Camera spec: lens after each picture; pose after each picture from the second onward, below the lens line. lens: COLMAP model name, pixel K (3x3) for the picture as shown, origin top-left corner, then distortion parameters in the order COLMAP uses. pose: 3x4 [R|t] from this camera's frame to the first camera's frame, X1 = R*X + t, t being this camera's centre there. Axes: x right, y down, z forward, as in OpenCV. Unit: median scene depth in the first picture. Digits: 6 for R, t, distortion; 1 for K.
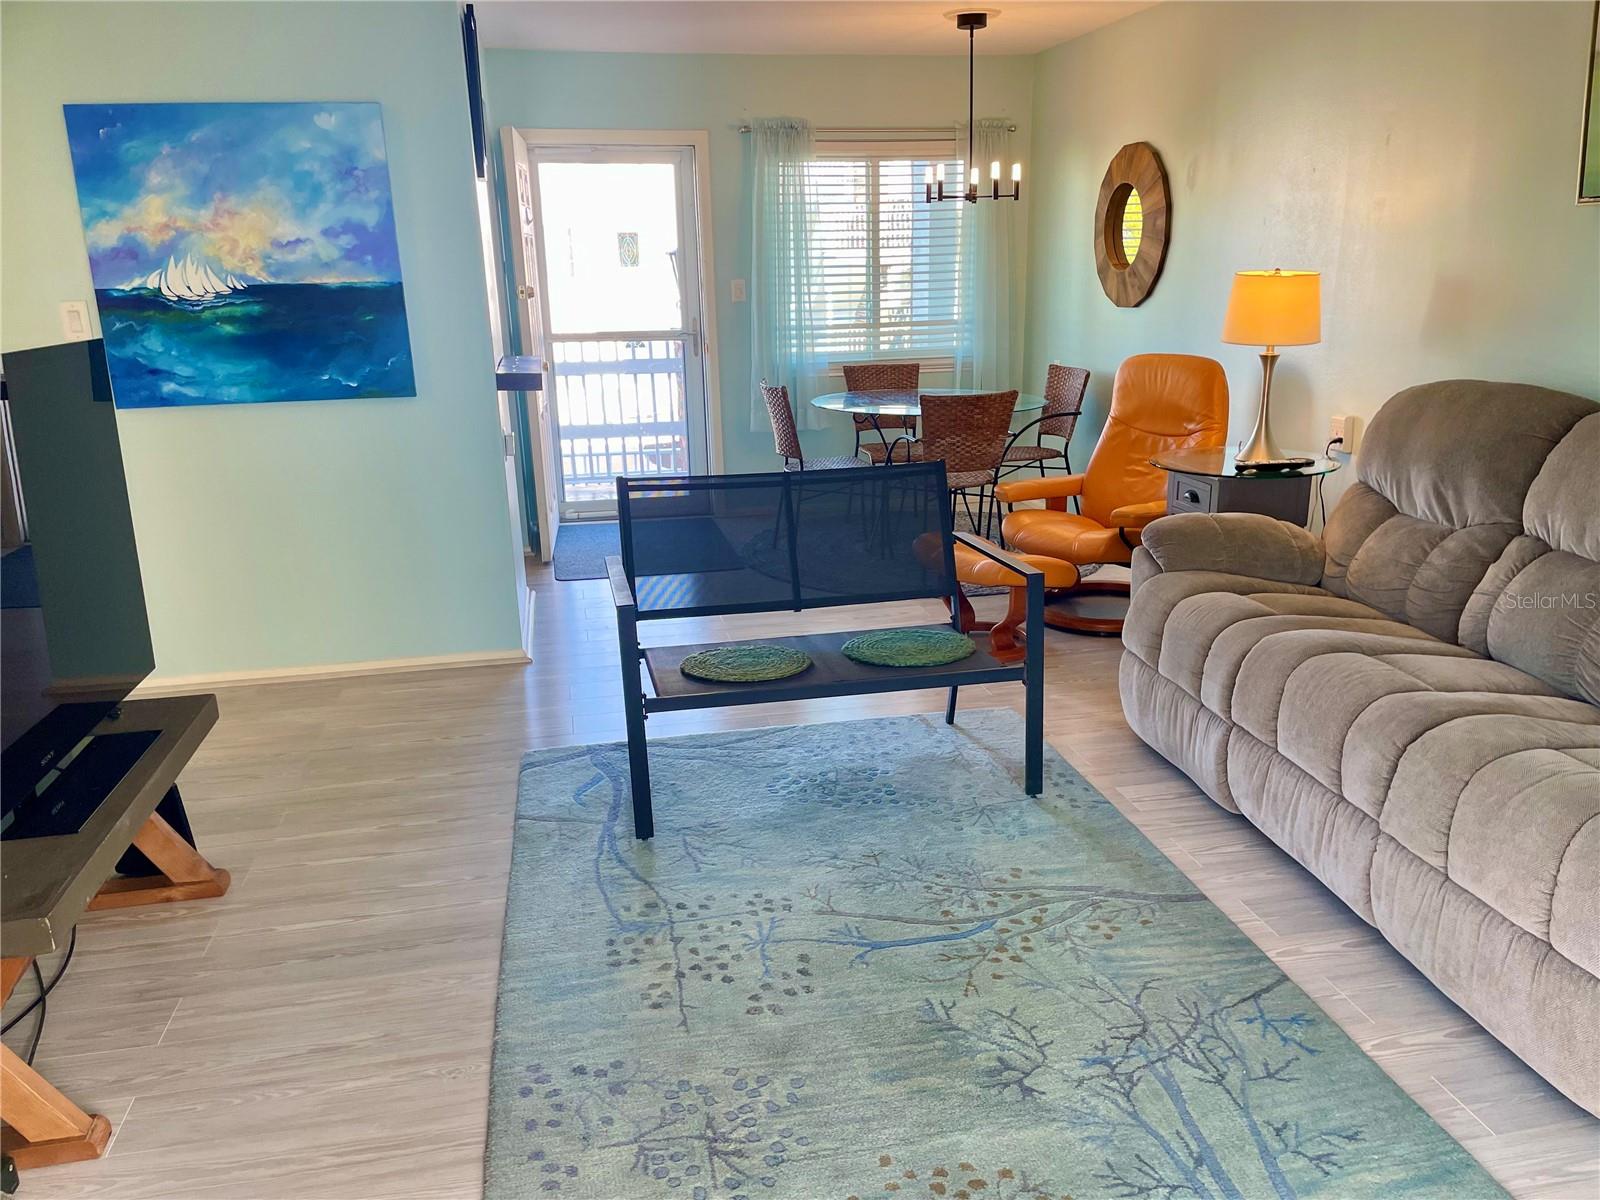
lens RADIAL K [[1195.3, 0, 800.0], [0, 1195.3, 600.0], [0, 0, 1]] dist [0.001828, -0.000161]
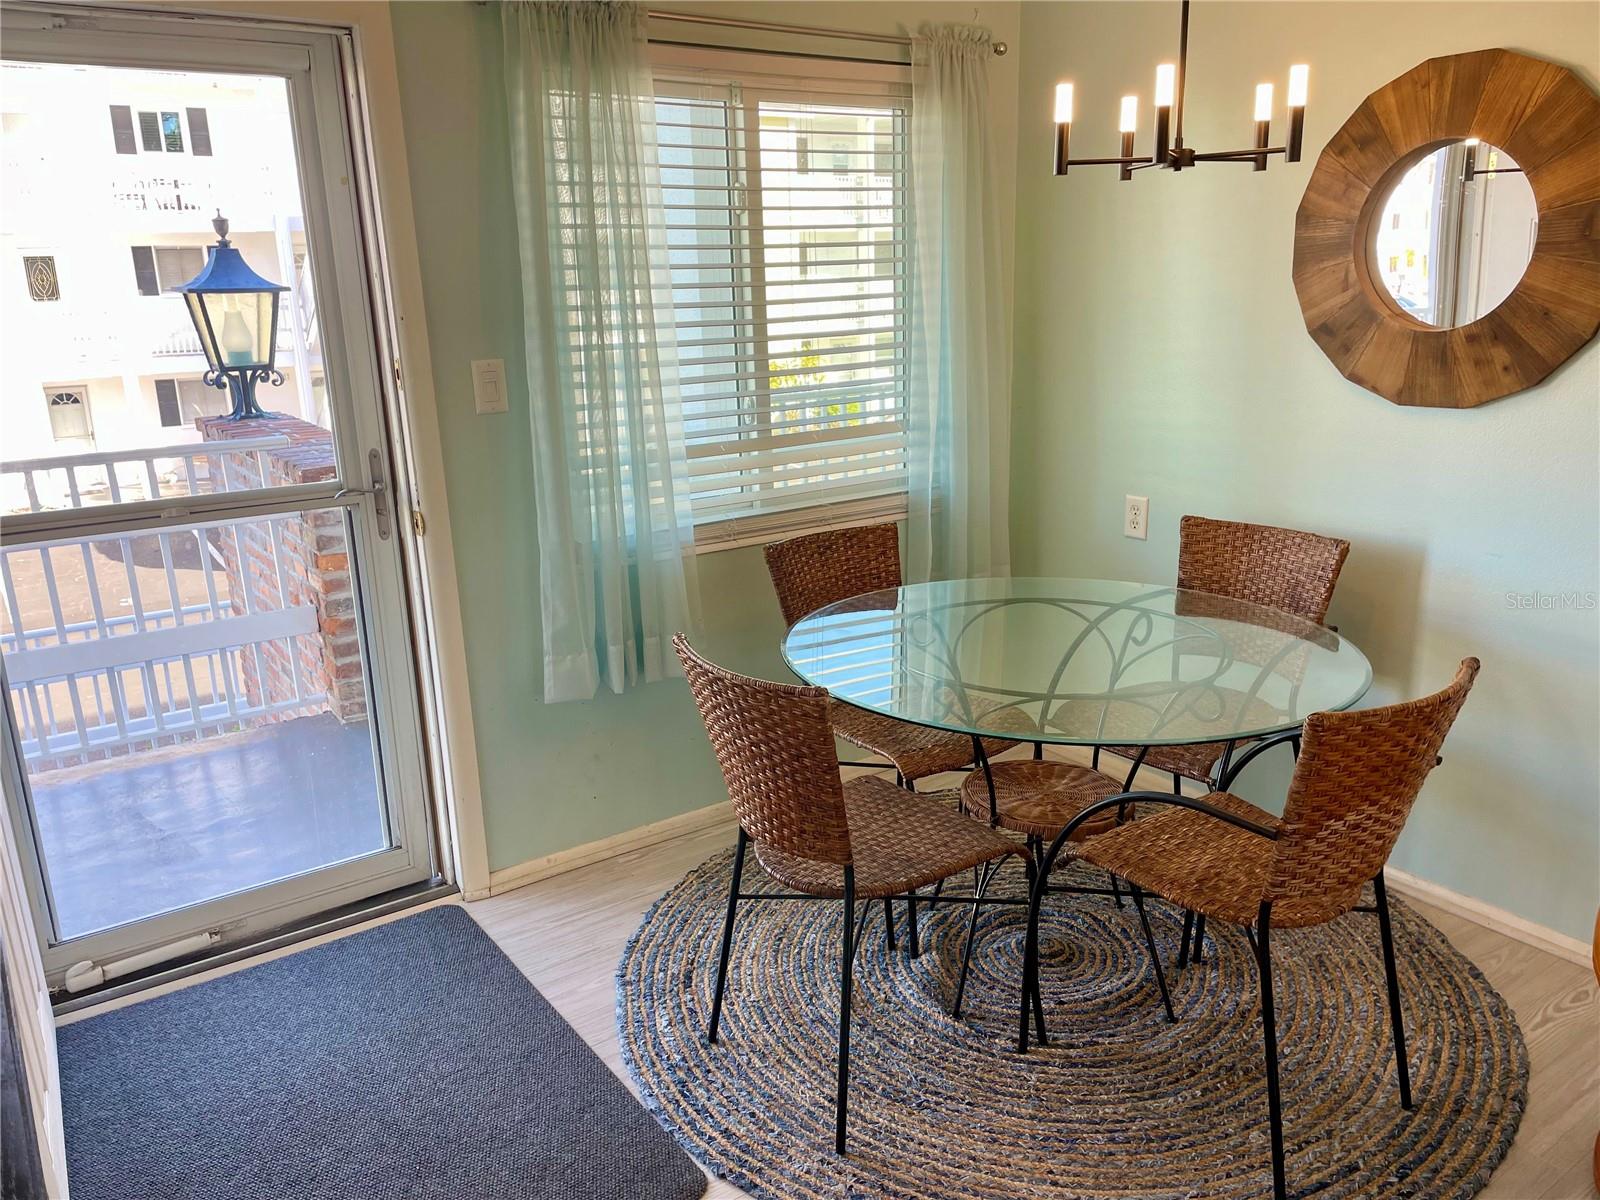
lens RADIAL K [[1195.3, 0, 800.0], [0, 1195.3, 600.0], [0, 0, 1]] dist [0.001828, -0.000161]
pose [[0.912873, -0.108855, 0.393464, -0.122709], [0.116834, 0.993145, 0.003697, -0.170714], [-0.391169, 0.042595, 0.919333, 0.567245]]
